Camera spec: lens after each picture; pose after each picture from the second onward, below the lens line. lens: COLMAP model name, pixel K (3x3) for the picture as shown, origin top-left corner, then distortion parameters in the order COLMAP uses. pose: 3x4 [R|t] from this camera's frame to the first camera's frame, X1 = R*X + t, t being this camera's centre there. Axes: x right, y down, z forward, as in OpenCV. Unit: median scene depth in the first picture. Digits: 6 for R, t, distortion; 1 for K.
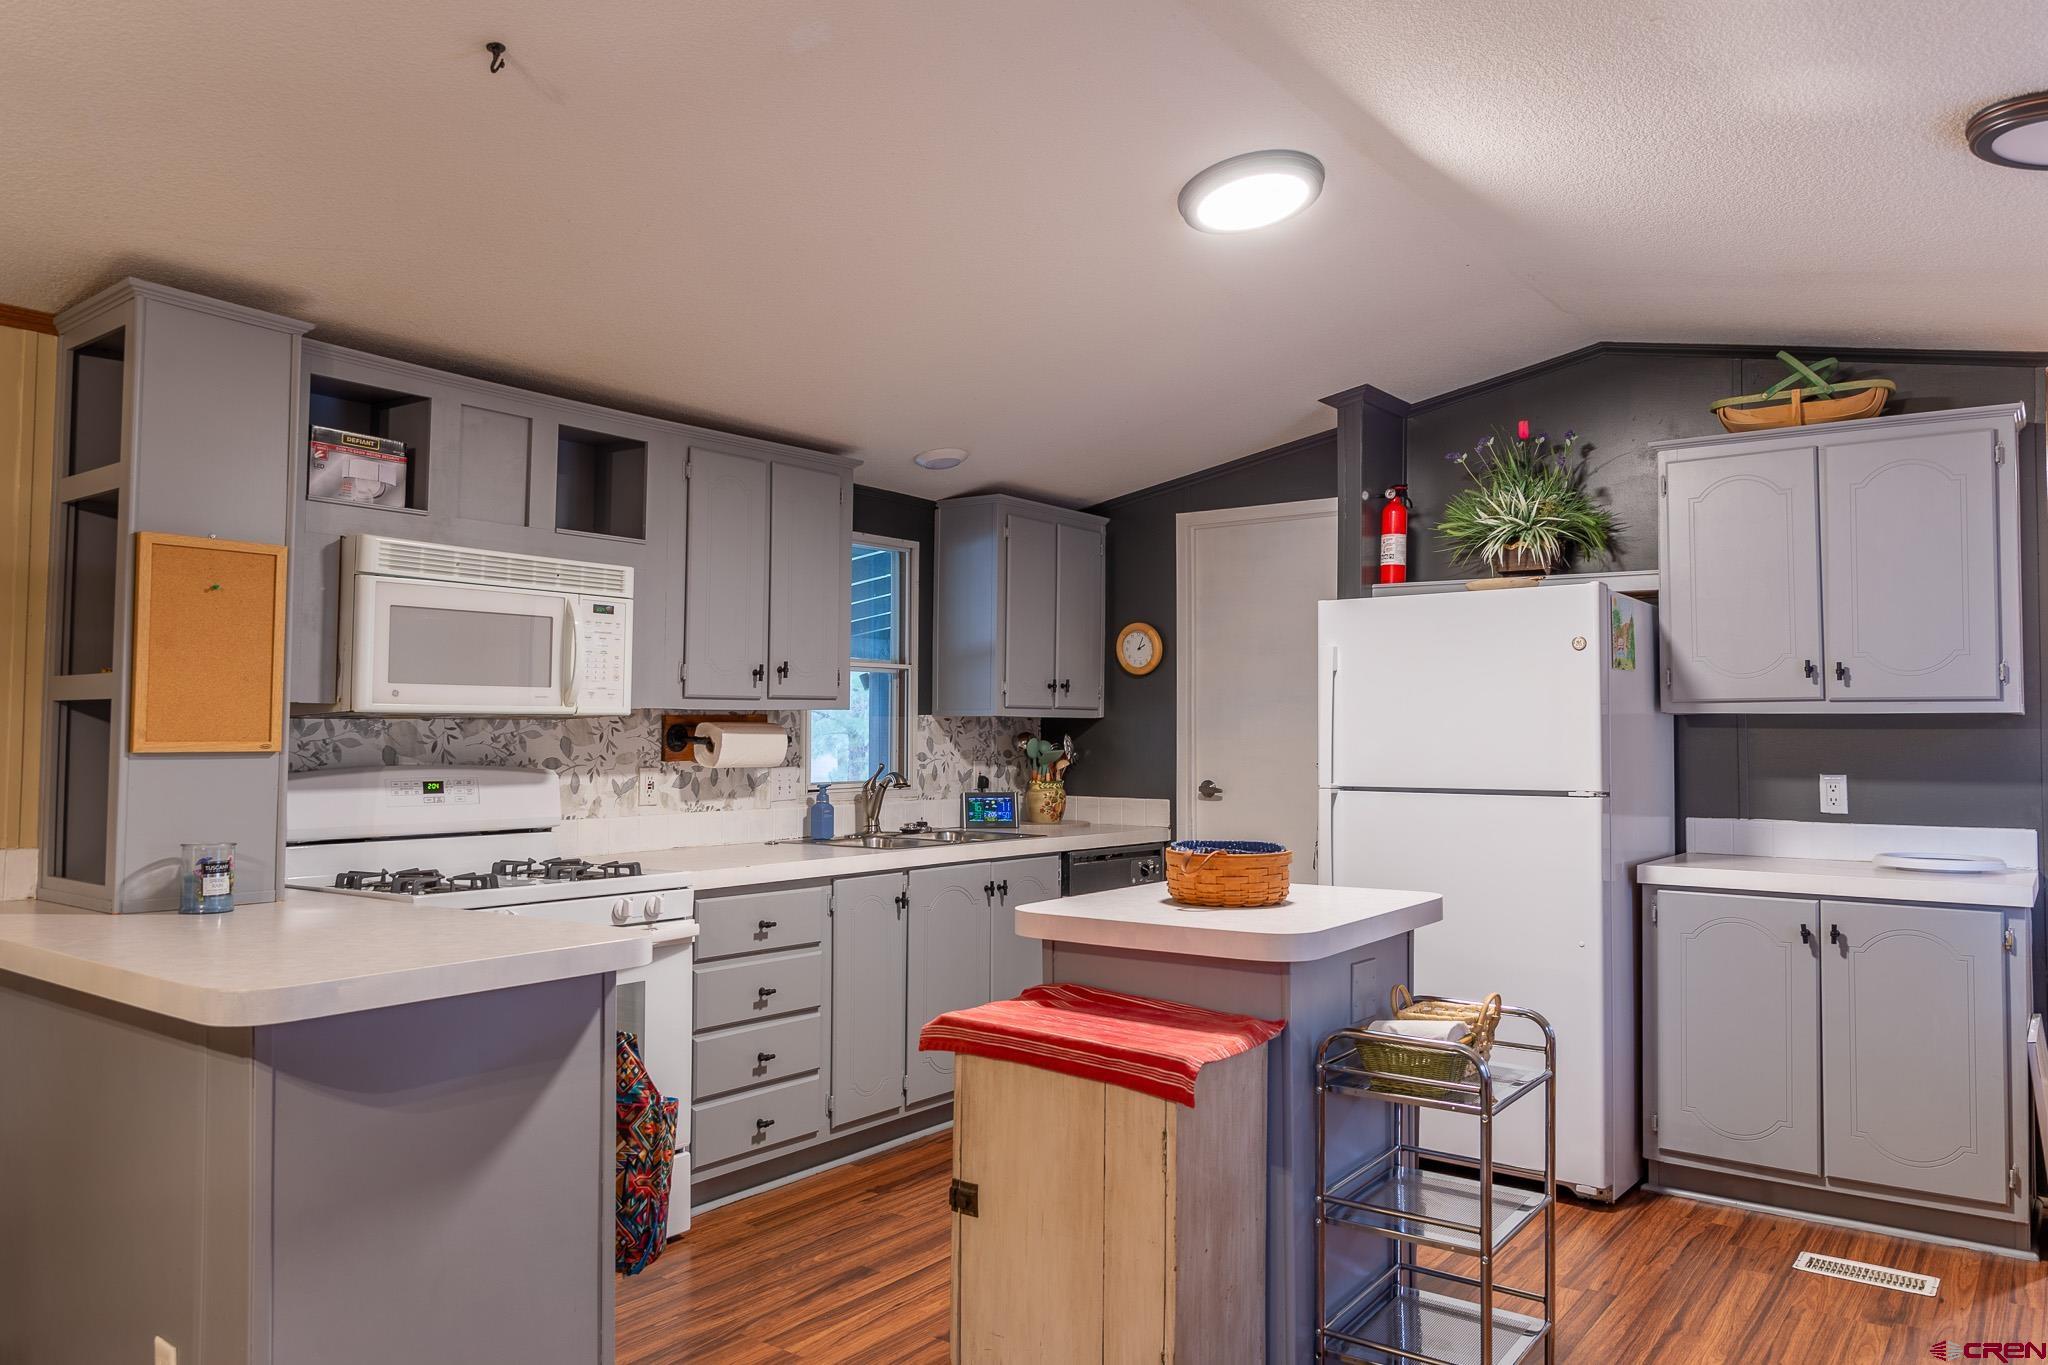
lens RADIAL K [[1417.6, 0, 1024.0], [0, 1417.6, 682.5], [0, 0, 1]] dist [-0.003429, -0.000542]
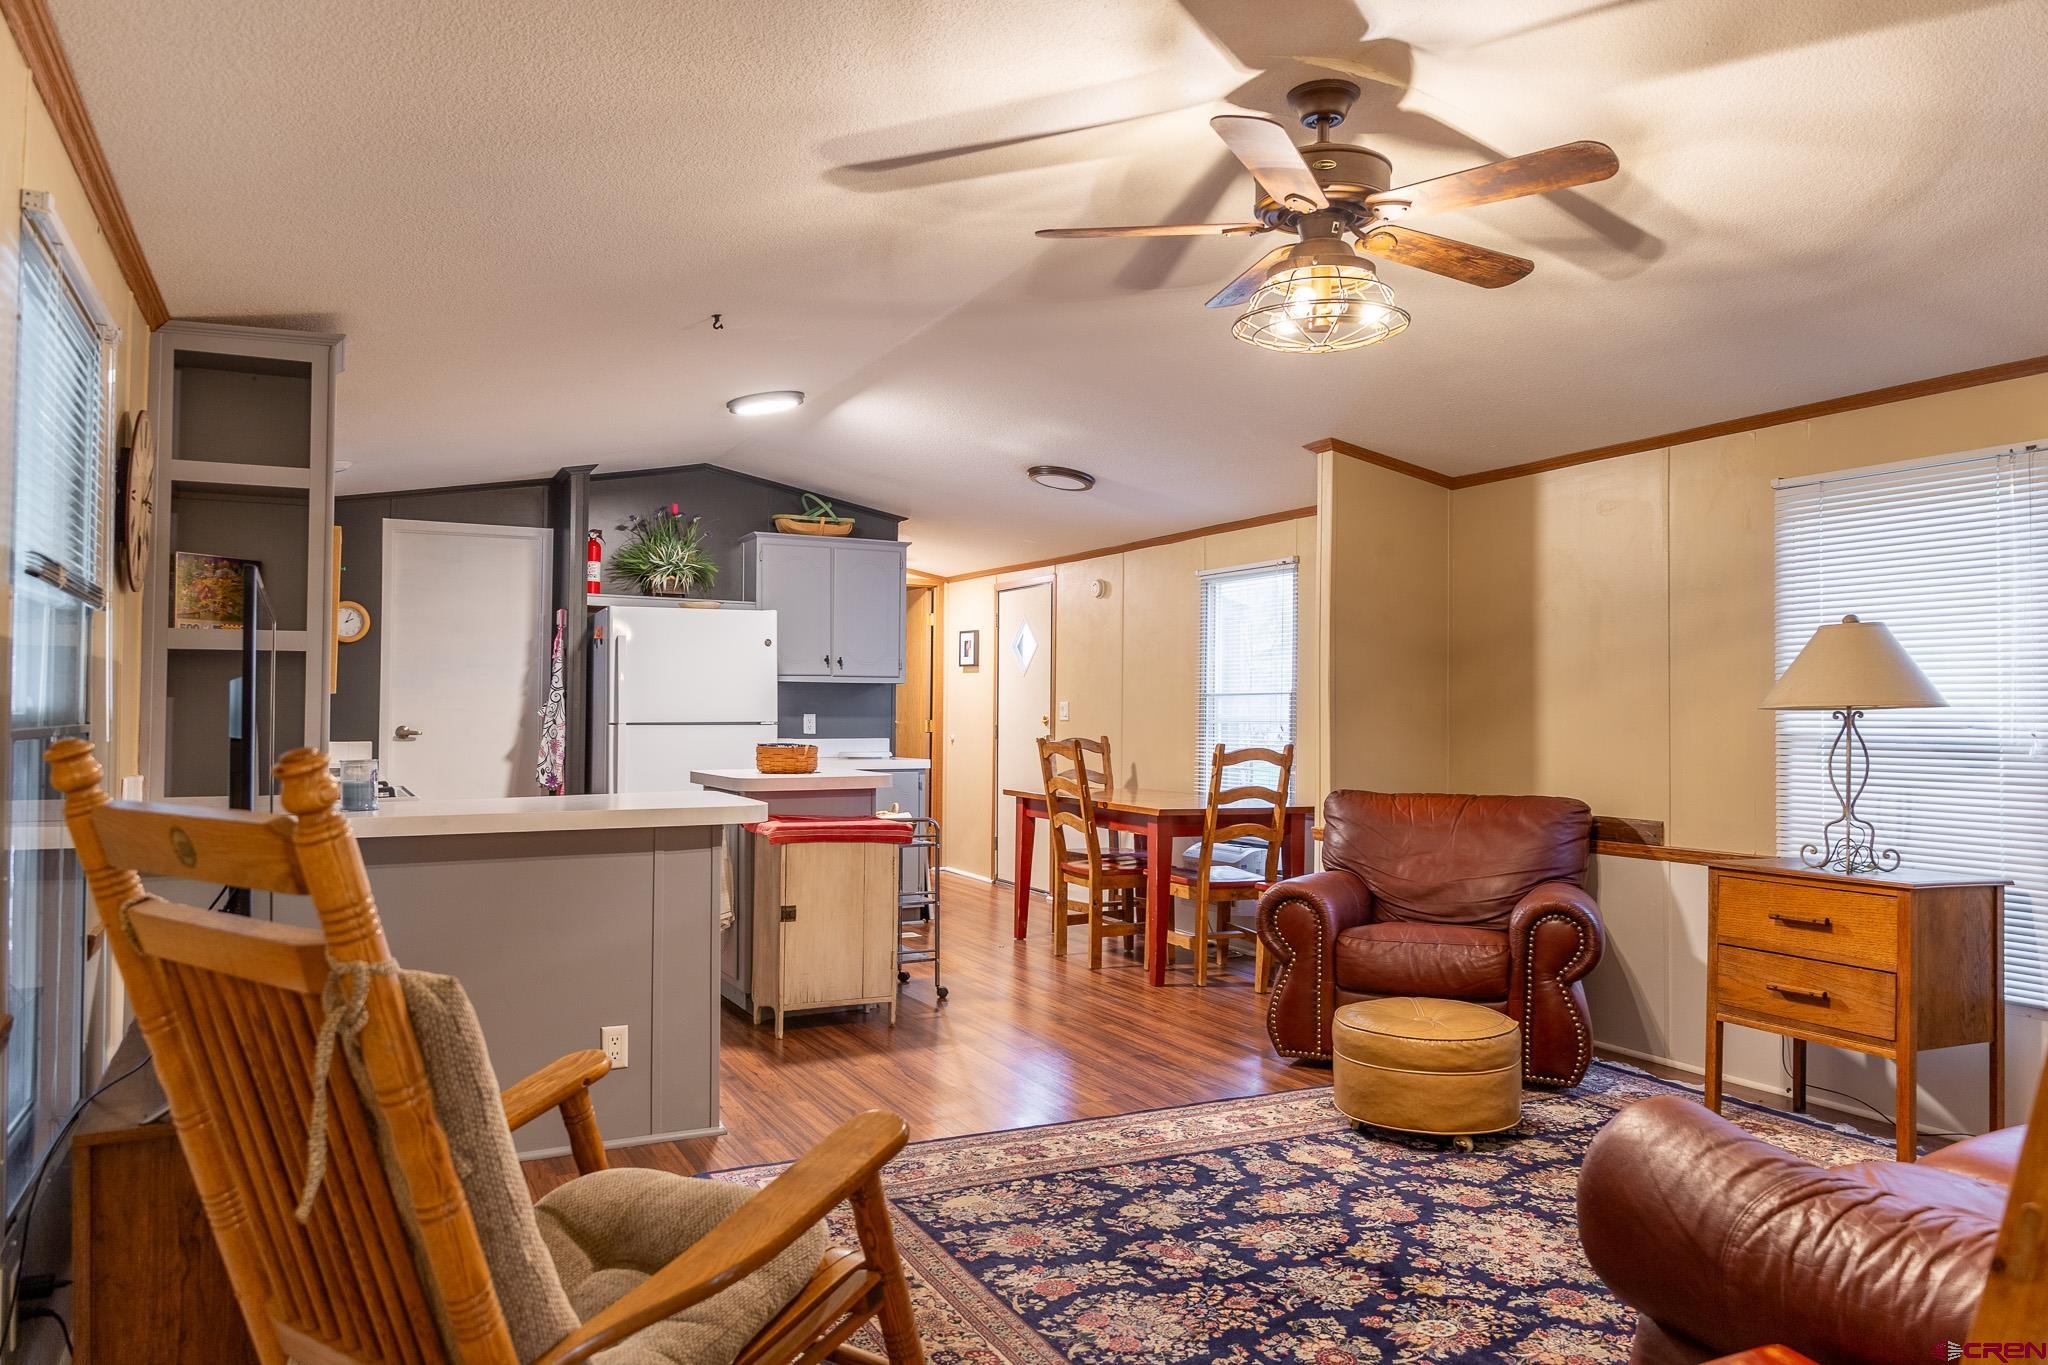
lens RADIAL K [[1417.6, 0, 1024.0], [0, 1417.6, 682.5], [0, 0, 1]] dist [-0.003429, -0.000542]
pose [[0.439232, 0.015145, 0.898246, -1.095024], [-0.034556, 0.999403, 0.000047, 0.012420], [-0.897709, -0.031060, 0.439494, -0.120231]]
